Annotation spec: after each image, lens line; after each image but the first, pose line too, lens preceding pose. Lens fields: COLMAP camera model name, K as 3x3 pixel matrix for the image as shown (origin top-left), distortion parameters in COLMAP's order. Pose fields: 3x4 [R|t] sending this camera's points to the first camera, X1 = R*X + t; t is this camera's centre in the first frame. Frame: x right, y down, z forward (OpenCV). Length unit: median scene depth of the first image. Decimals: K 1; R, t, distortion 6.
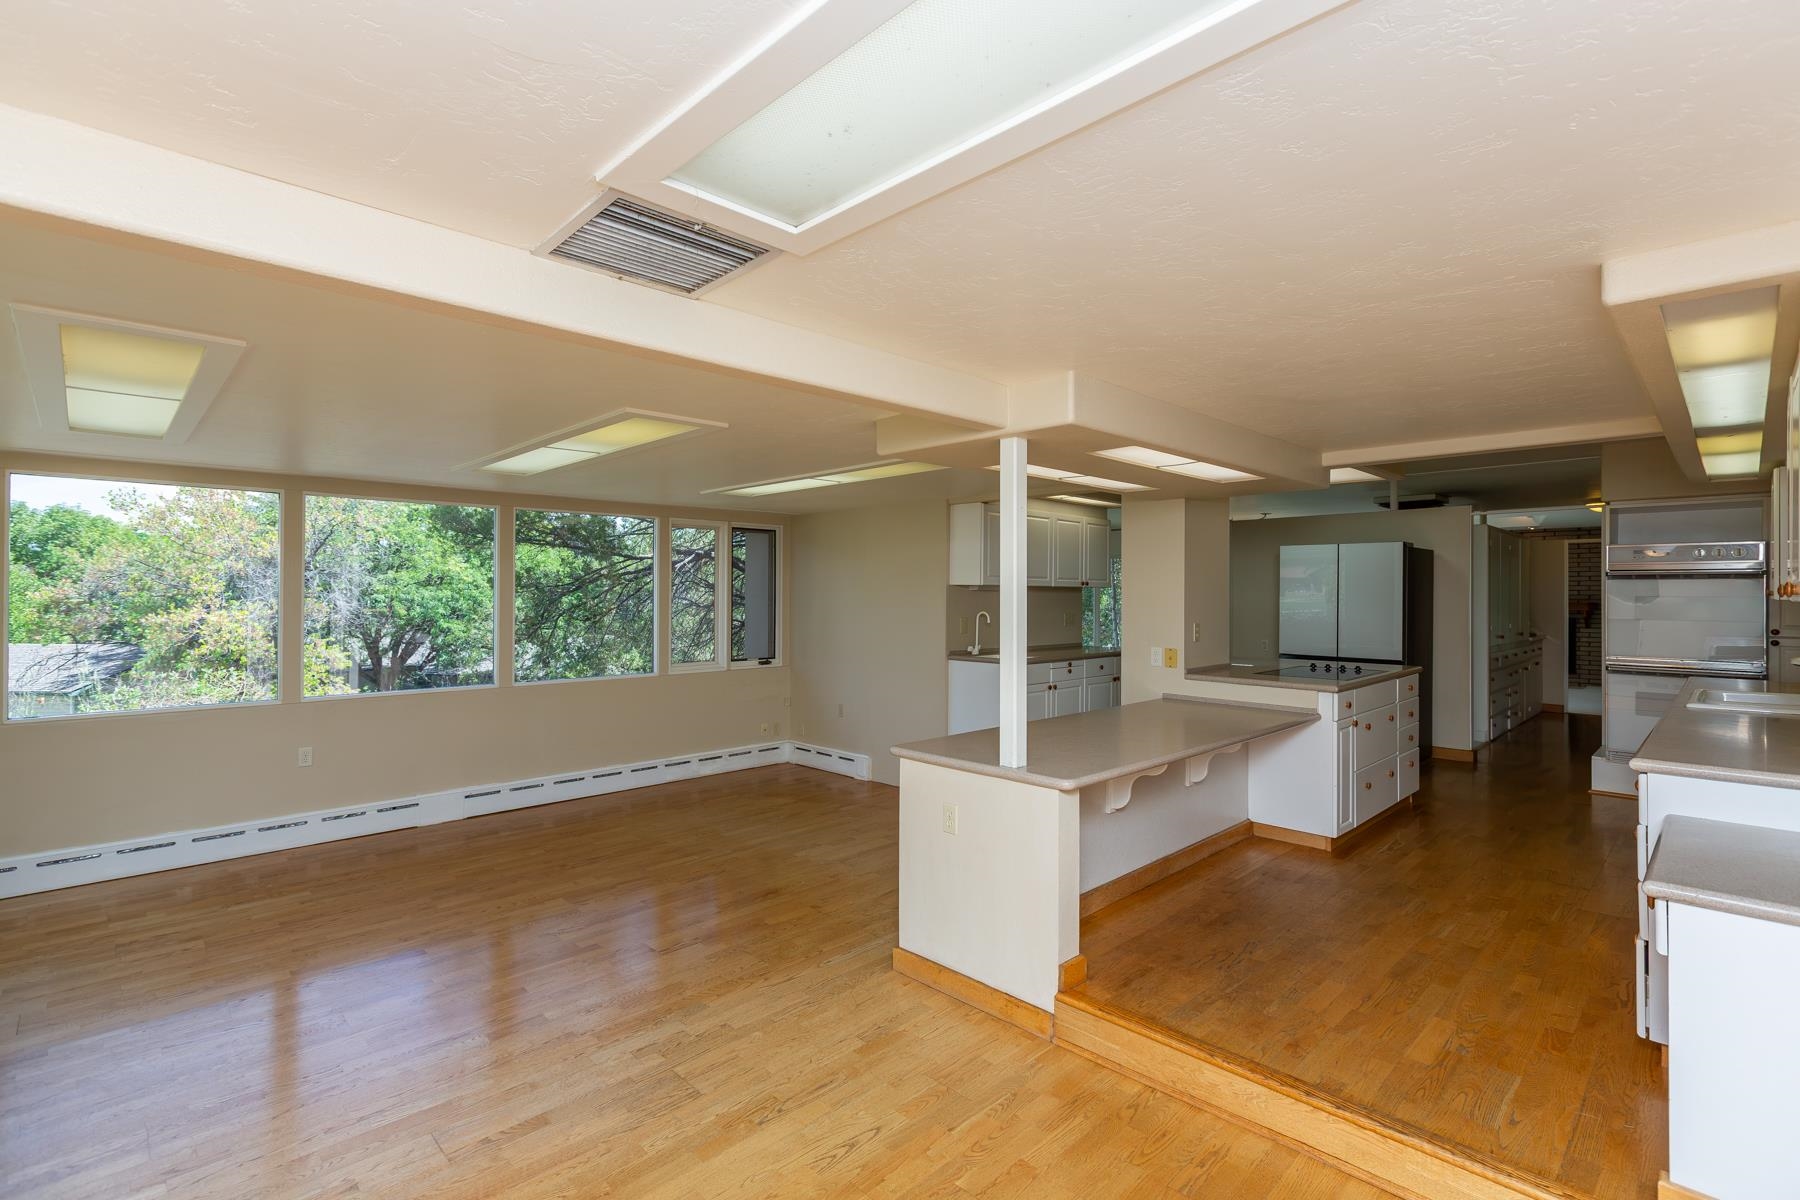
lens RADIAL K [[817.1, 0, 902.8], [0, 817.1, 592.1], [0, 0, 1]] dist [-0.000141, -0.000540]
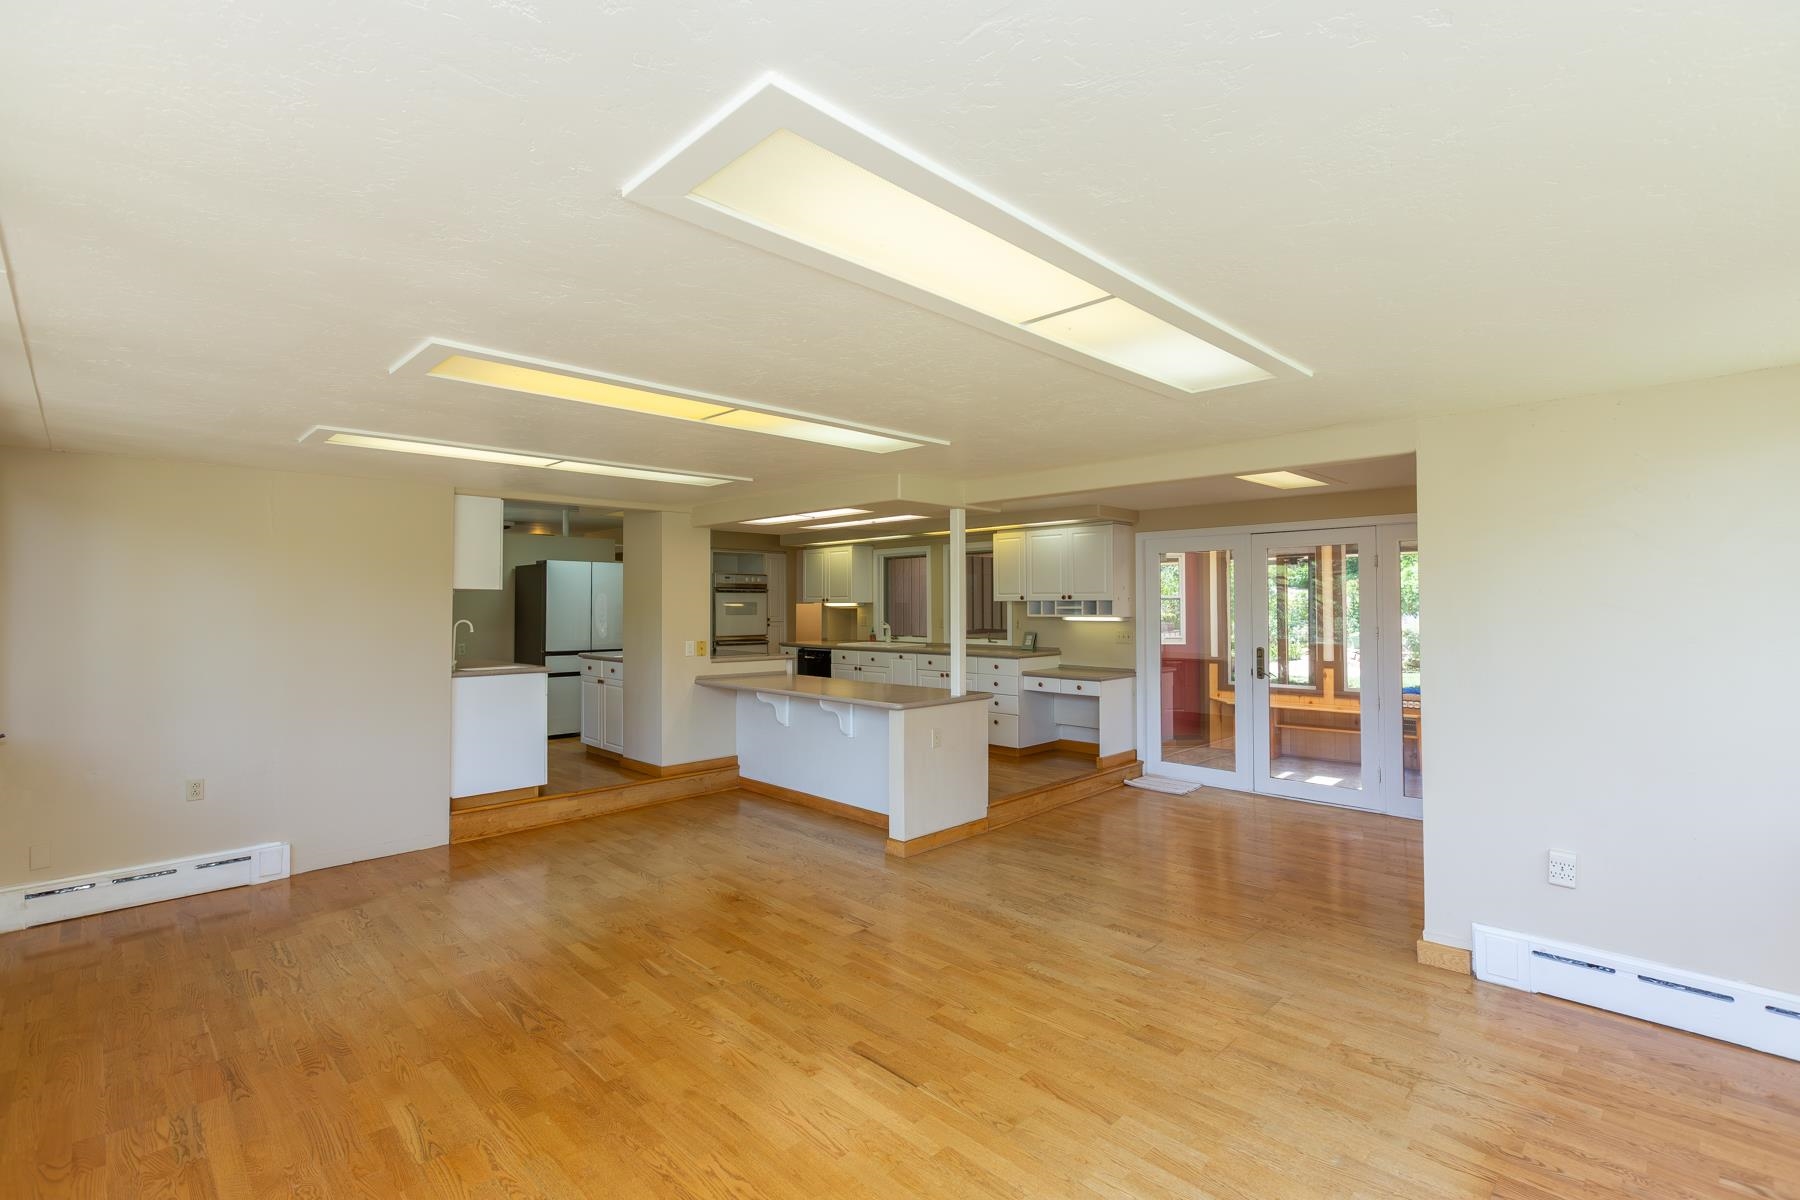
lens RADIAL K [[817.1, 0, 903.7], [0, 817.1, 599.6], [0, 0, 1]] dist [-0.000141, -0.000540]
pose [[-0.000526, 0.006104, 0.999981, -1.090946], [0.002227, 0.999979, -0.006103, 0.013274], [-0.999997, 0.002224, -0.000540, 0.755765]]
